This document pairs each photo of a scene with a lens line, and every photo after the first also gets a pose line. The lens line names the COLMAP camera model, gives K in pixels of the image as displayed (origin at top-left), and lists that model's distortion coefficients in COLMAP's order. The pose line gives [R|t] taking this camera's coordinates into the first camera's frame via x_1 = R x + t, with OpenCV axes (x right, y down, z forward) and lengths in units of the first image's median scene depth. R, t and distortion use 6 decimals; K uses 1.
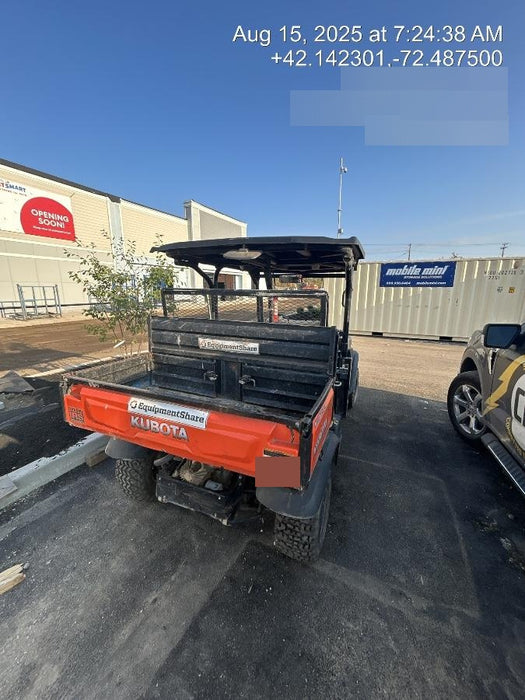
lens RADIAL K [[281.5, 0, 264.2], [0, 281.5, 347.3], [0, 0, 1]] dist [-0.002817, -0.000038]
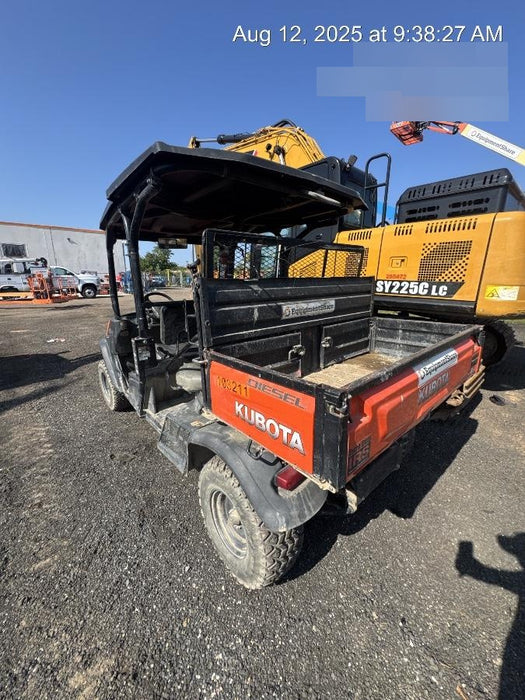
lens RADIAL K [[281.5, 0, 263.9], [0, 281.5, 347.4], [0, 0, 1]] dist [-0.002817, -0.000038]
pose [[0.448279, -0.234714, 0.862529, -1.173622], [0.203056, 0.966425, 0.157453, -0.067156], [-0.870526, 0.104559, 0.480887, 0.905455]]
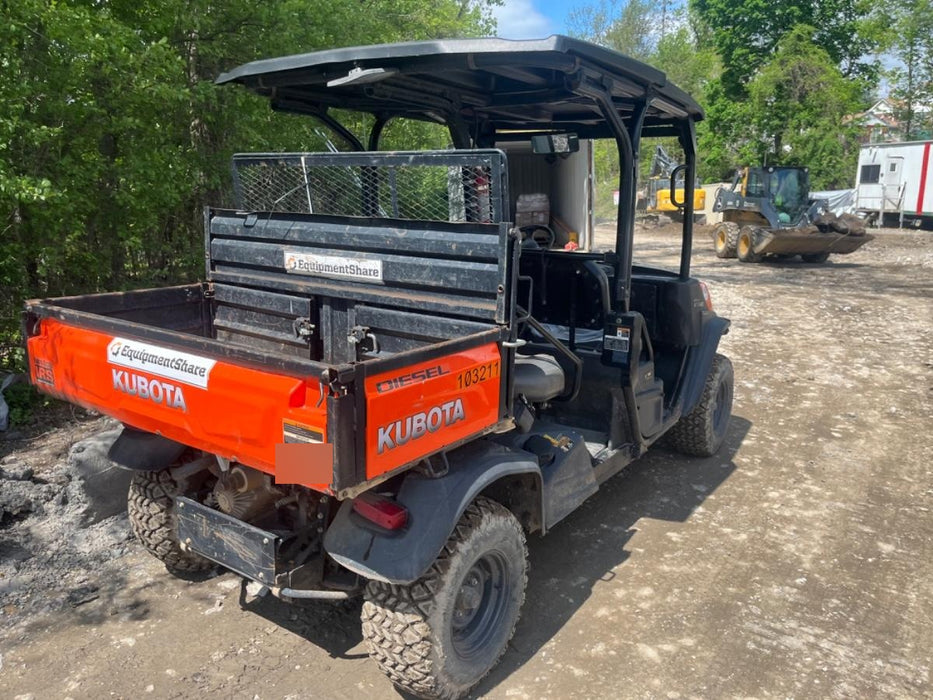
lens RADIAL K [[717.1, 0, 475.4], [0, 717.1, 348.9], [0, 0, 1]] dist [0.037807, 0.001158]
pose [[0.972775, 0.049471, -0.226408, 0.515634], [-0.045869, 0.998724, 0.021143, 0.126982], [0.227165, -0.010183, 0.973803, -0.228952]]
